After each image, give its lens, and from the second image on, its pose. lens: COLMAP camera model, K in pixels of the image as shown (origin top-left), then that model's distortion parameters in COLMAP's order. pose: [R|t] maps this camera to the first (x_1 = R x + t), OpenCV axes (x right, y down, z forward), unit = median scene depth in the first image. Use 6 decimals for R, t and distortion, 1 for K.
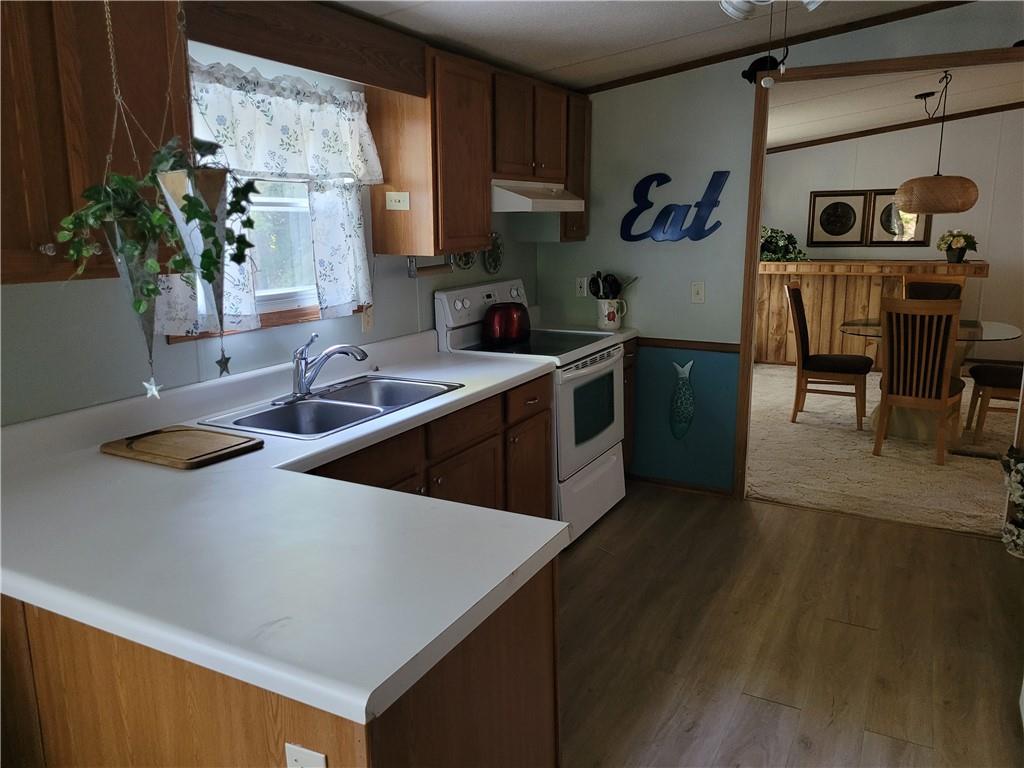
lens RADIAL K [[773.0, 0, 507.4], [0, 773.0, 381.5], [0, 0, 1]] dist [0.050853, -0.045458]
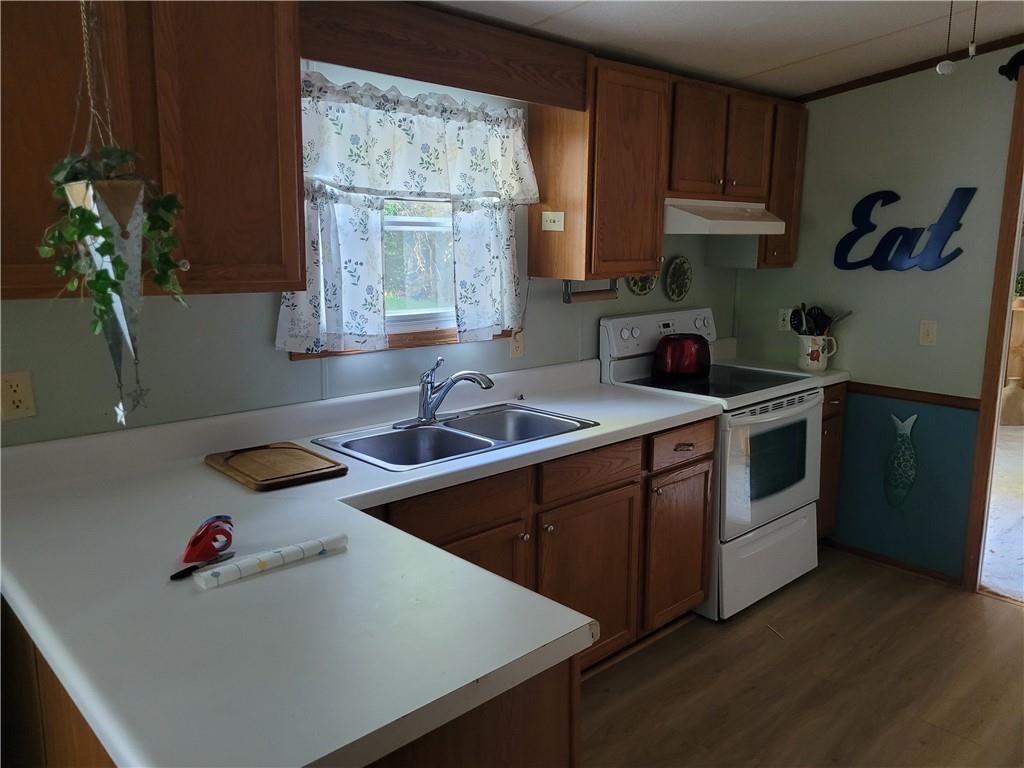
lens RADIAL K [[773.0, 0, 514.4], [0, 773.0, 375.6], [0, 0, 1]] dist [0.050853, -0.045458]
pose [[0.949317, 0.068295, -0.306812, 0.117325], [-0.078772, 0.996653, -0.021880, -0.022696], [0.304290, 0.044939, 0.951519, 0.102604]]
